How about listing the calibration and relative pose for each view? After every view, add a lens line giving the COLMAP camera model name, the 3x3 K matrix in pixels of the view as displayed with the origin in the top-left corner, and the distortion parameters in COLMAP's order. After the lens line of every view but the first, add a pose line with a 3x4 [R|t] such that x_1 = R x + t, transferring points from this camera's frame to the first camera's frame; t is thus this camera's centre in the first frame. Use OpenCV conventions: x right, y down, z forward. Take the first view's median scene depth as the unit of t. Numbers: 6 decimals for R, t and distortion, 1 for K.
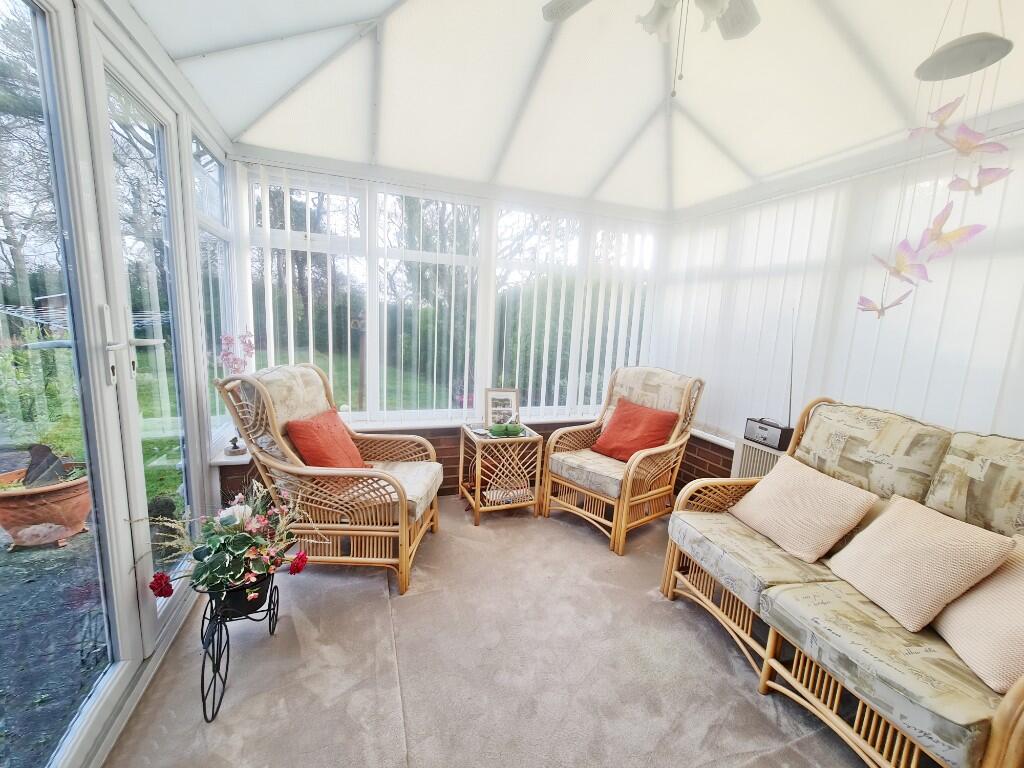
lens RADIAL K [[414.8, 0, 512.0], [0, 414.8, 384.0], [0, 0, 1]] dist [-0.002068, -0.000236]
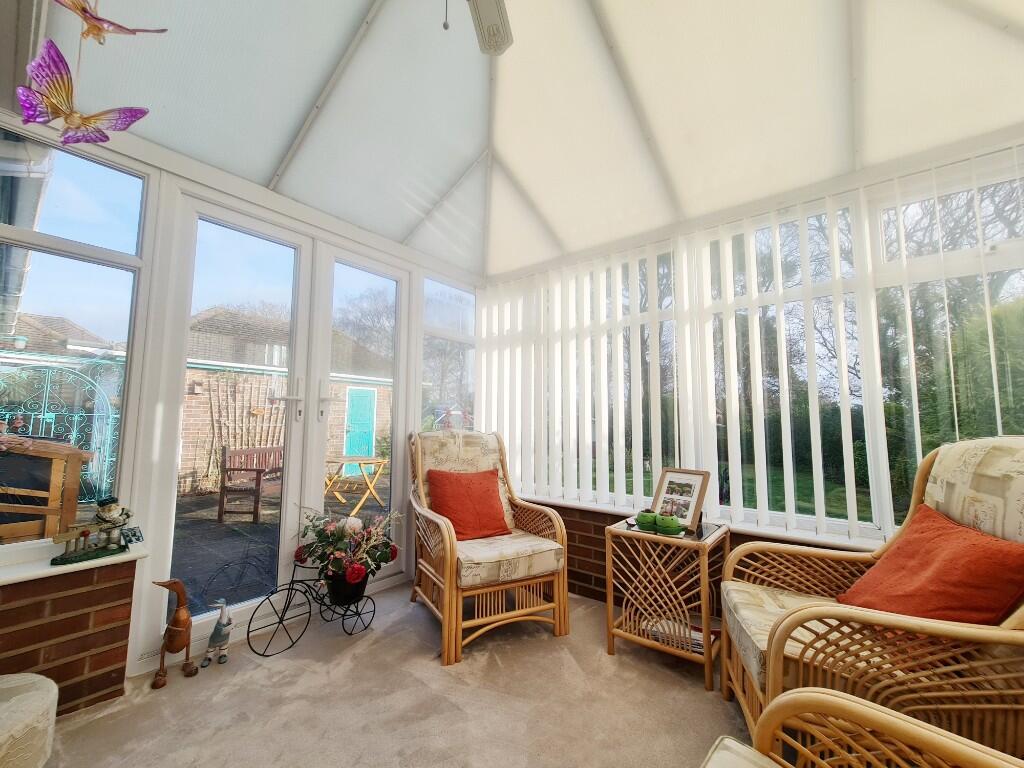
lens RADIAL K [[414.8, 0, 512.0], [0, 414.8, 384.0], [0, 0, 1]] dist [-0.002068, -0.000236]
pose [[0.524465, -0.124282, -0.842313, 0.460330], [-0.109871, 0.971139, -0.211702, 0.054850], [0.844313, 0.203576, 0.495673, 0.386069]]
